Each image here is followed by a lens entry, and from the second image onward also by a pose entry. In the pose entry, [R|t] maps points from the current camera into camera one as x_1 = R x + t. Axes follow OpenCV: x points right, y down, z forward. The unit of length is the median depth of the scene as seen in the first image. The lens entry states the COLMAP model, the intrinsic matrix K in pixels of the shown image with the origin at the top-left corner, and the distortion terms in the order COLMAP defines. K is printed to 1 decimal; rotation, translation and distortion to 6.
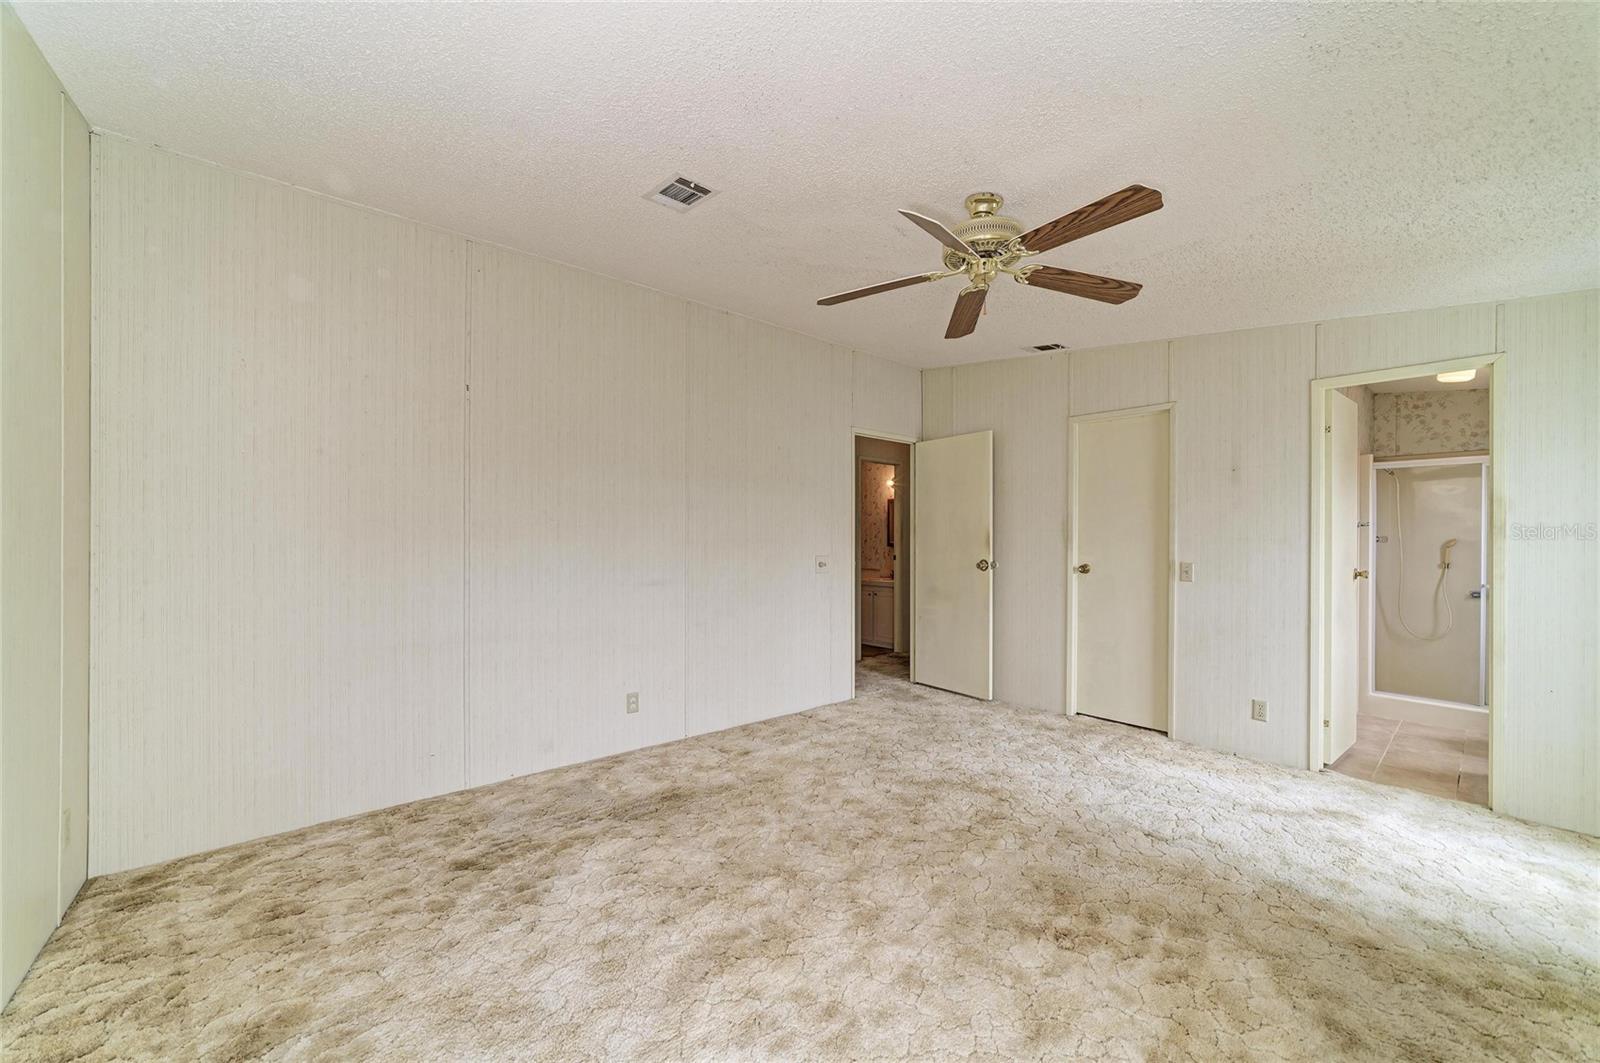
lens RADIAL K [[591.2, 0, 800.2], [0, 591.2, 536.8], [0, 0, 1]] dist [-0.010111, 0.004731]
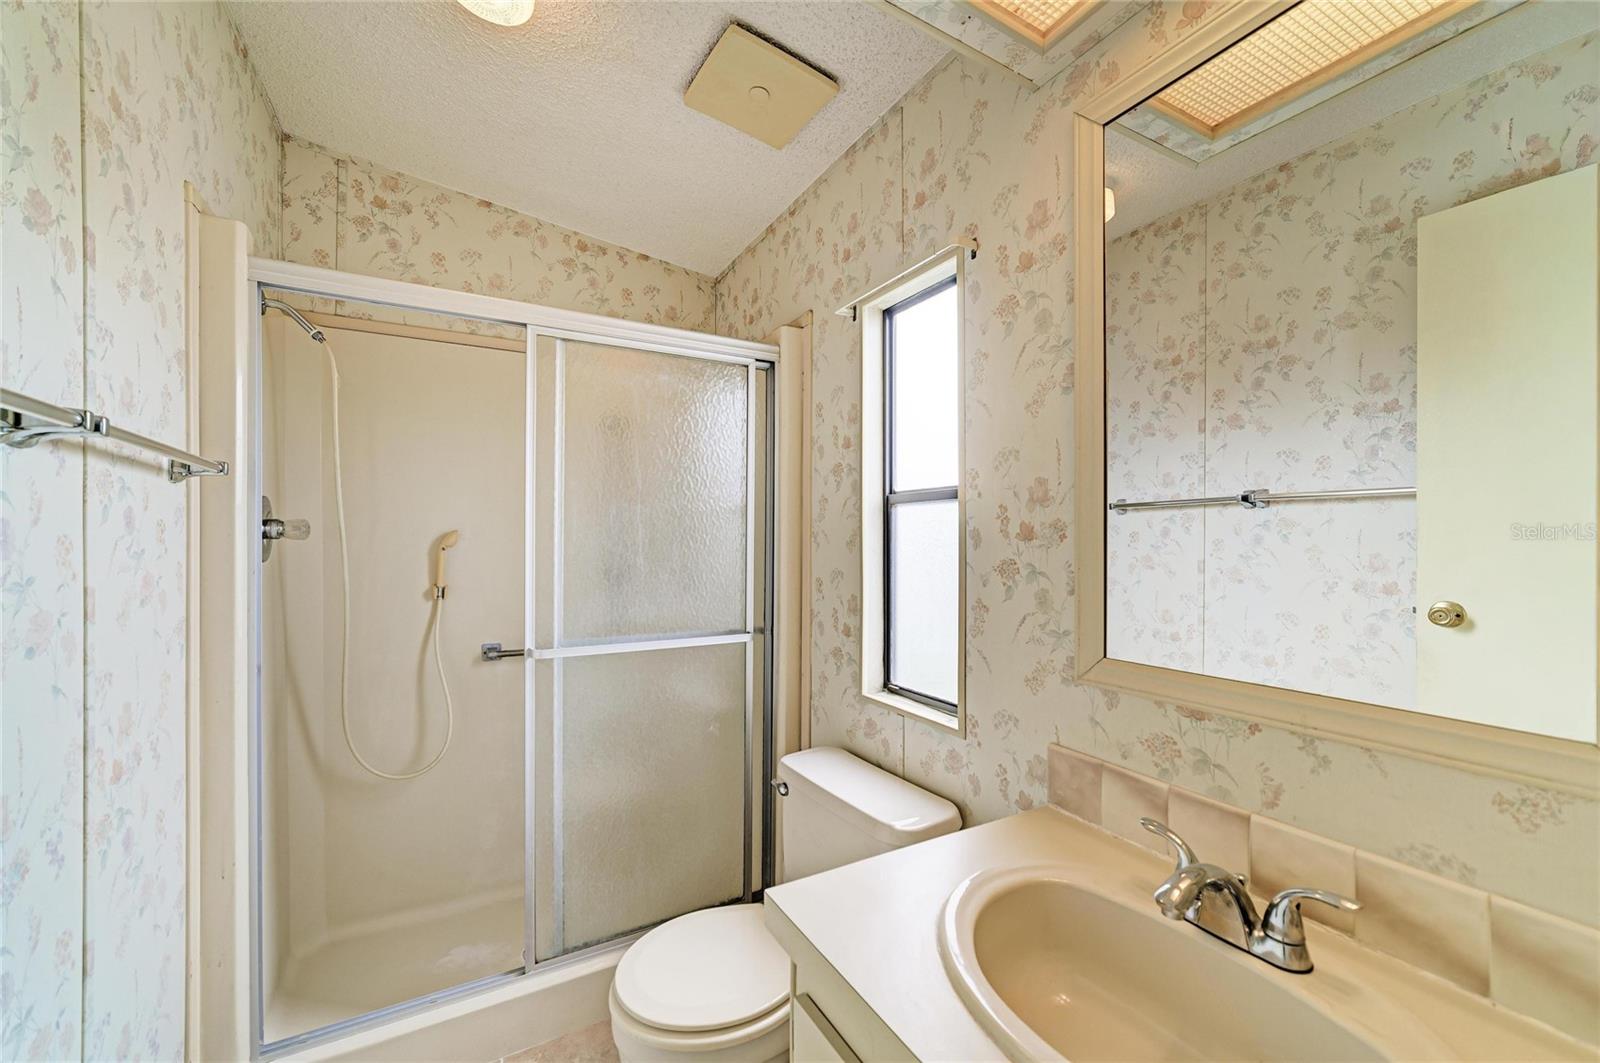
lens RADIAL K [[572.2, 0, 803.8], [0, 572.2, 539.3], [0, 0, 1]] dist [-0.026336, 0.007345]
pose [[0.115805, -0.002260, 0.993269, 0.688143], [0.003306, 0.999993, 0.001890, 0.010410], [-0.993266, 0.003064, 0.115812, 0.658390]]
